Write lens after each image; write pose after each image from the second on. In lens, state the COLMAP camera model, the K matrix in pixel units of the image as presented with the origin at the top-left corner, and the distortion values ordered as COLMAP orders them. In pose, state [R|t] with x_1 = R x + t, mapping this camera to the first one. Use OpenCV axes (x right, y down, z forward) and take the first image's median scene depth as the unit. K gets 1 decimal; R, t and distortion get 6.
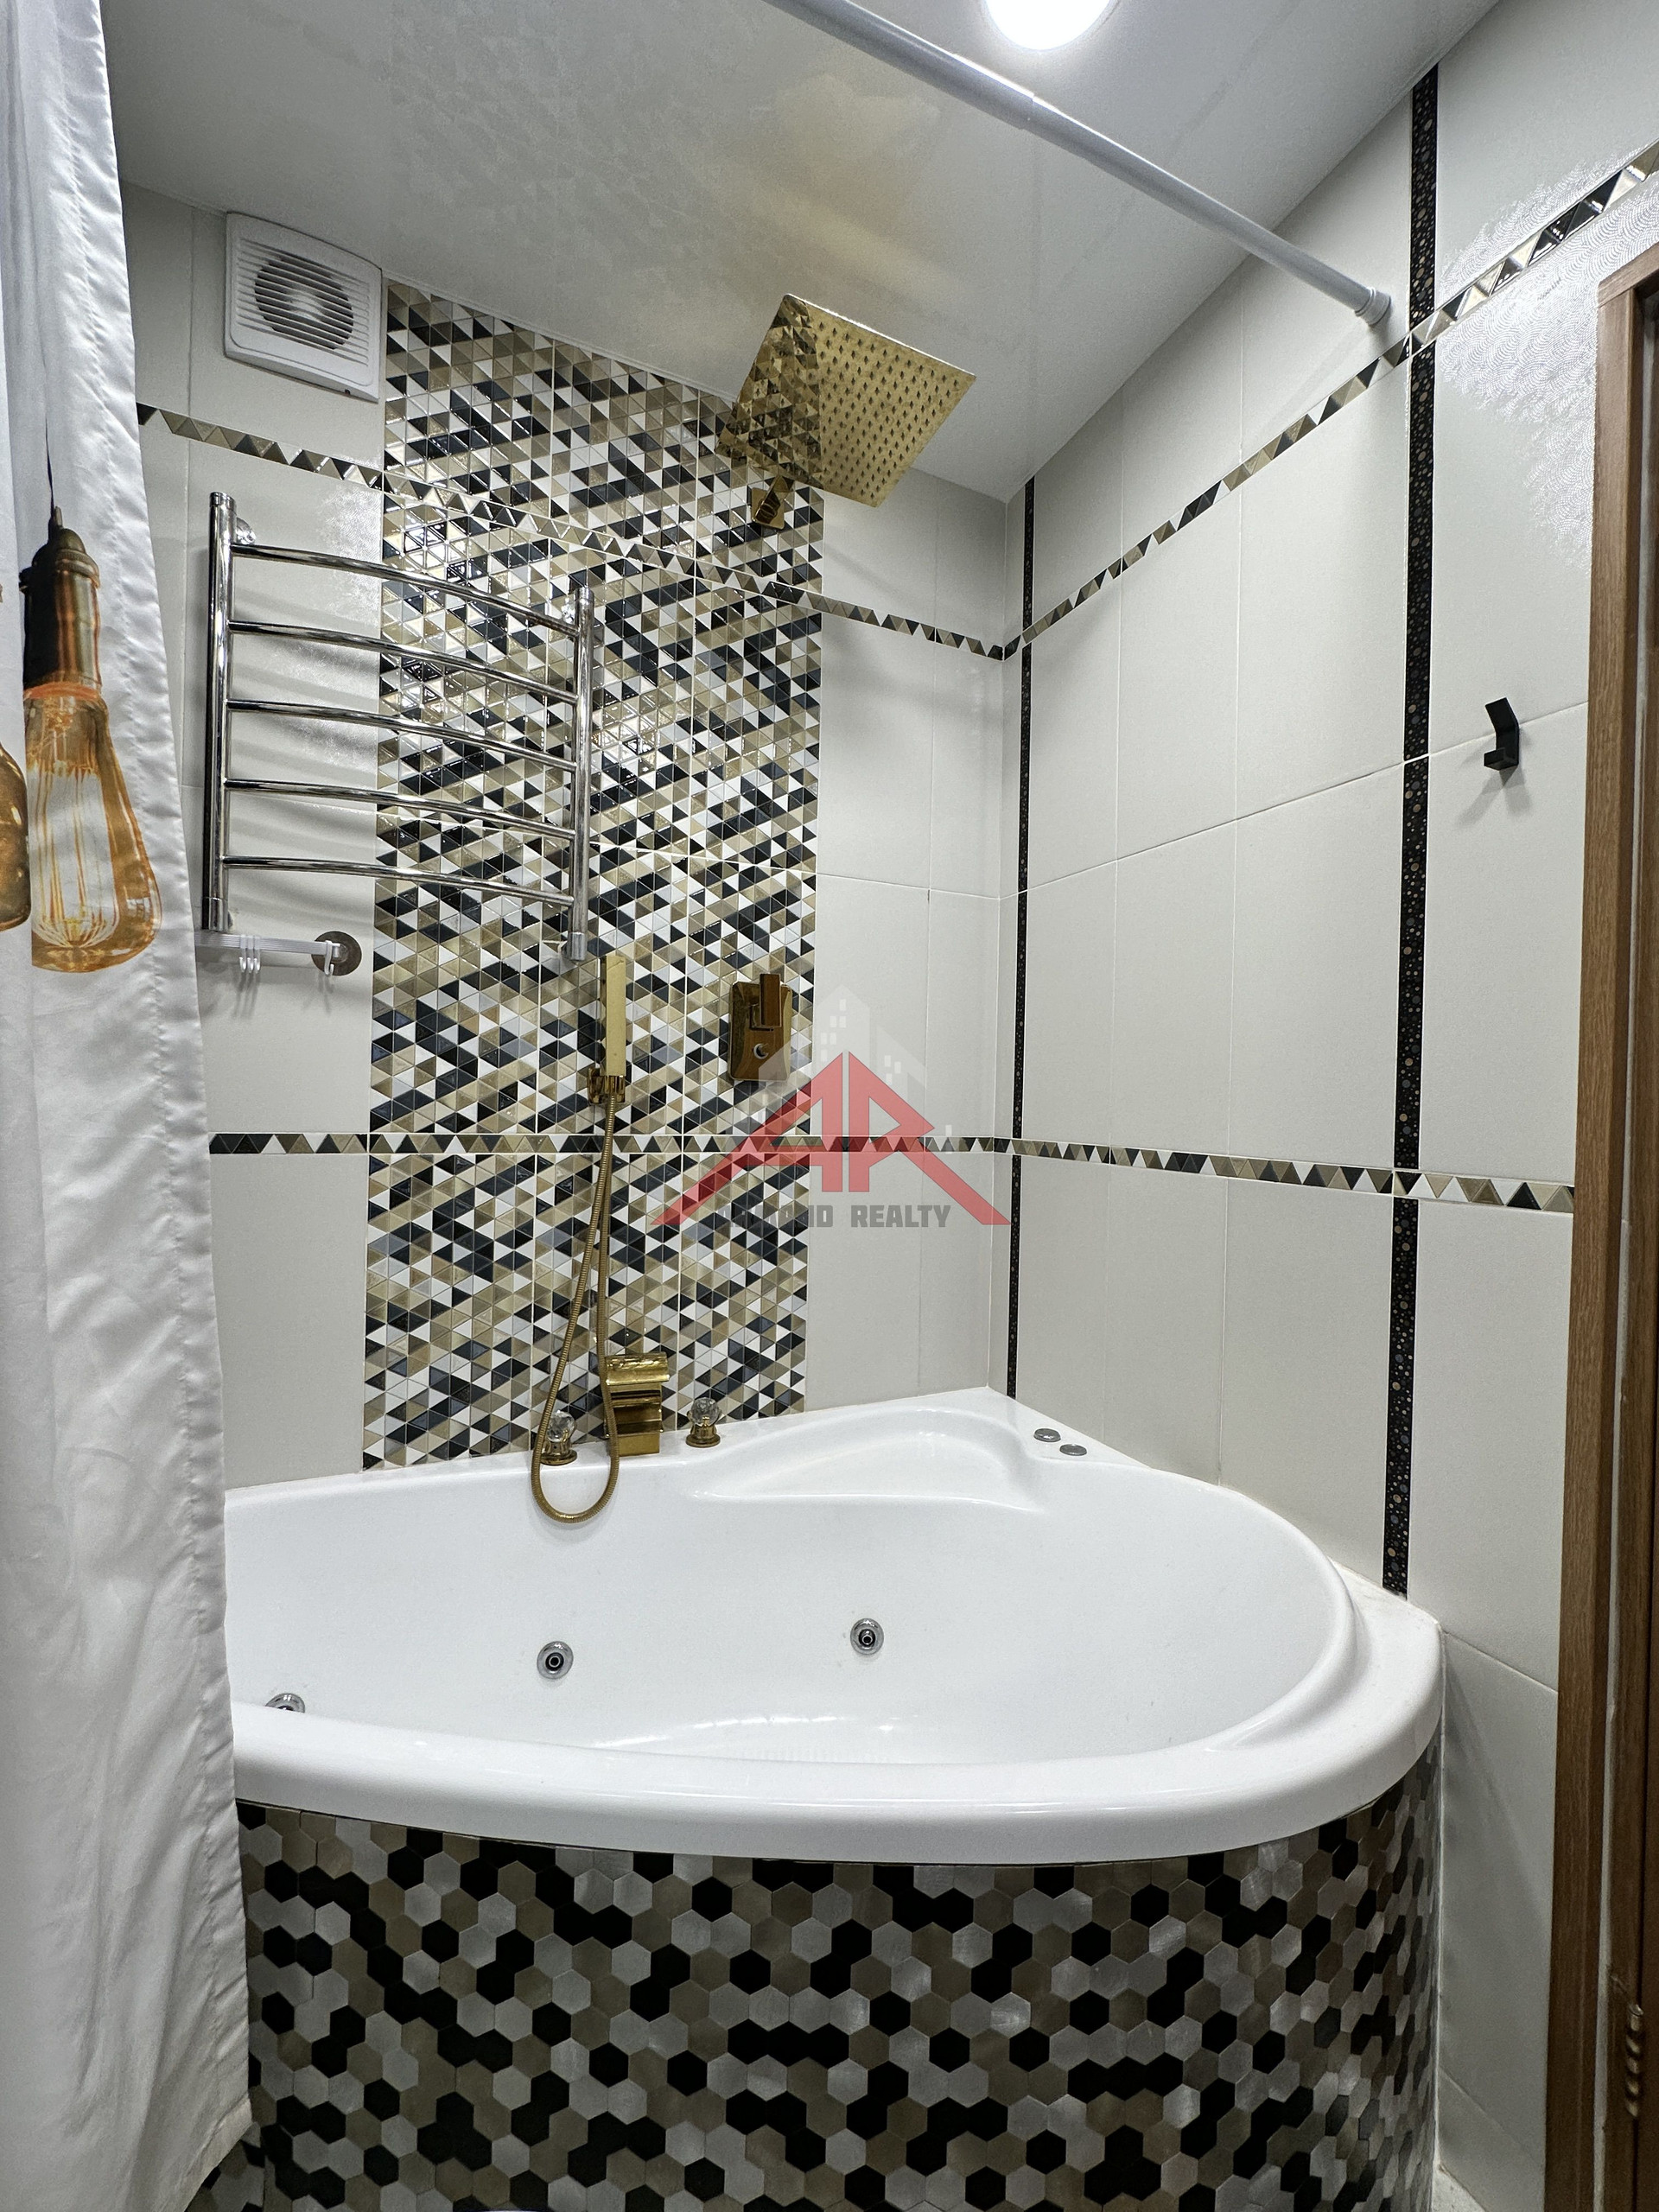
lens RADIAL K [[880.6, 0, 832.2], [0, 880.6, 1107.7], [0, 0, 1]] dist [-0.003877, 0.001024]
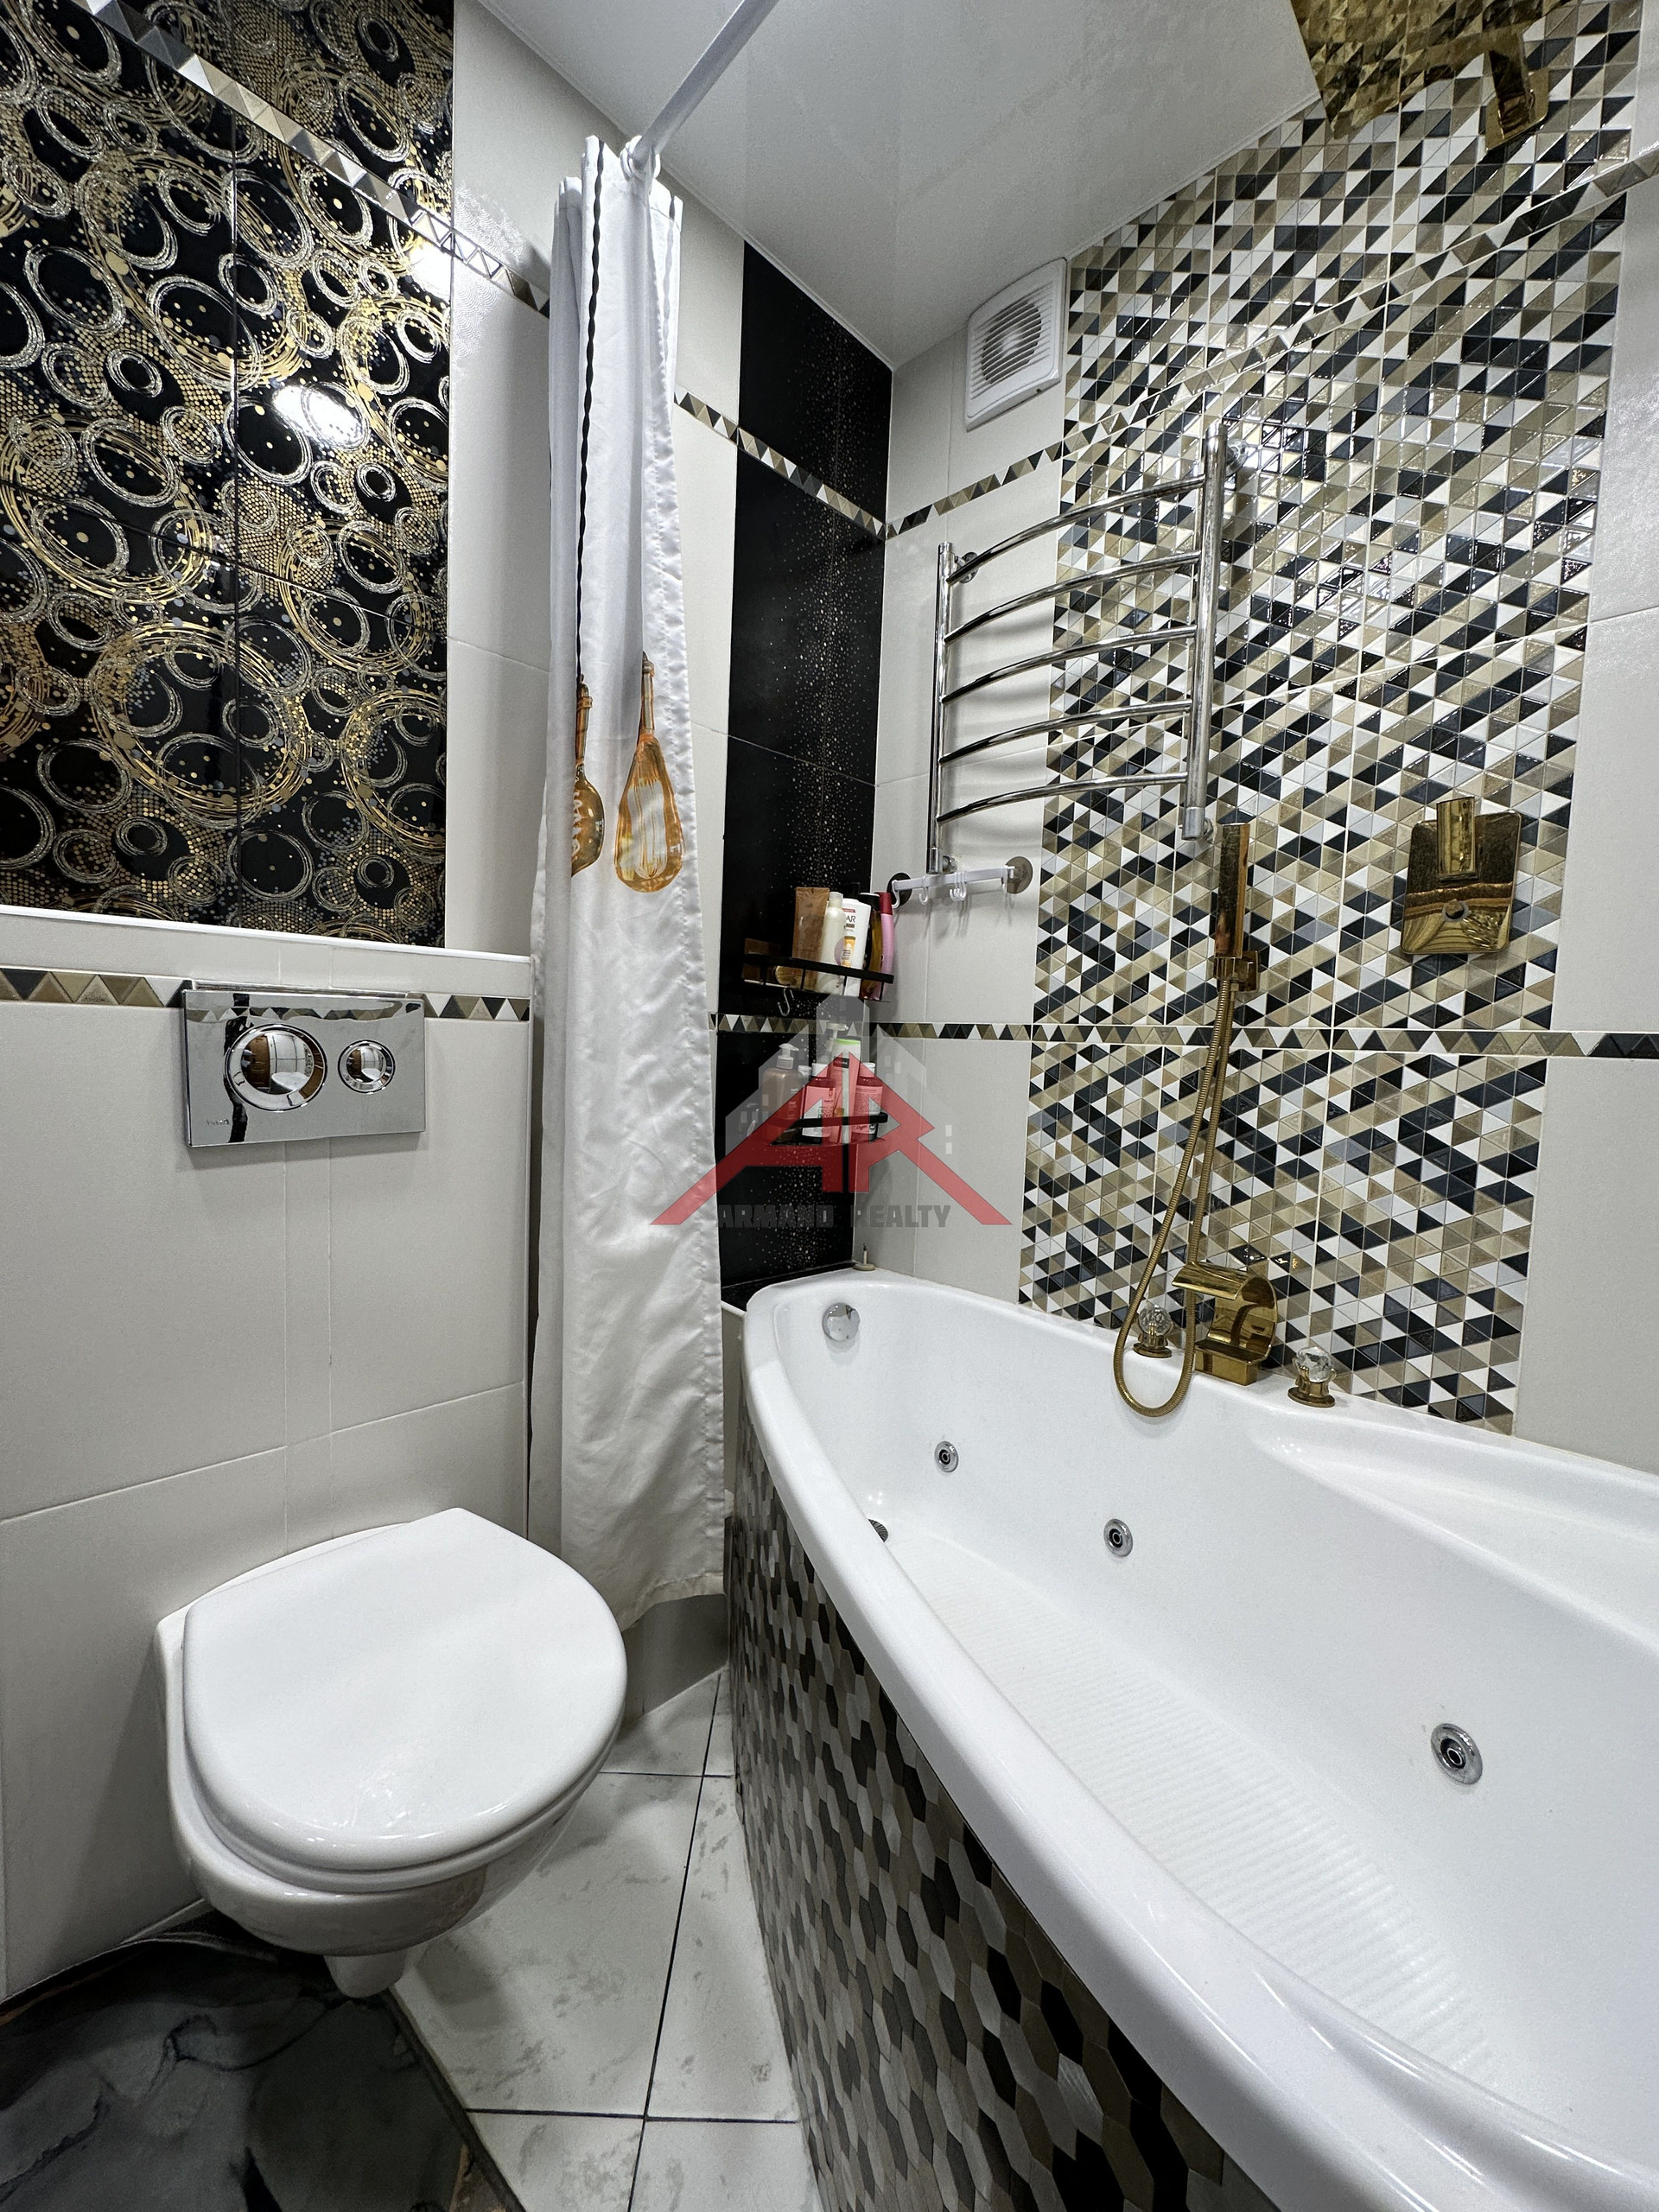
lens RADIAL K [[880.6, 0, 828.9], [0, 880.6, 1104.6], [0, 0, 1]] dist [-0.003877, 0.001024]
pose [[0.372590, 0.058395, -0.926157, 0.445752], [-0.033572, 0.998213, 0.049433, 0.082849], [0.927388, 0.012674, 0.373885, 0.284493]]
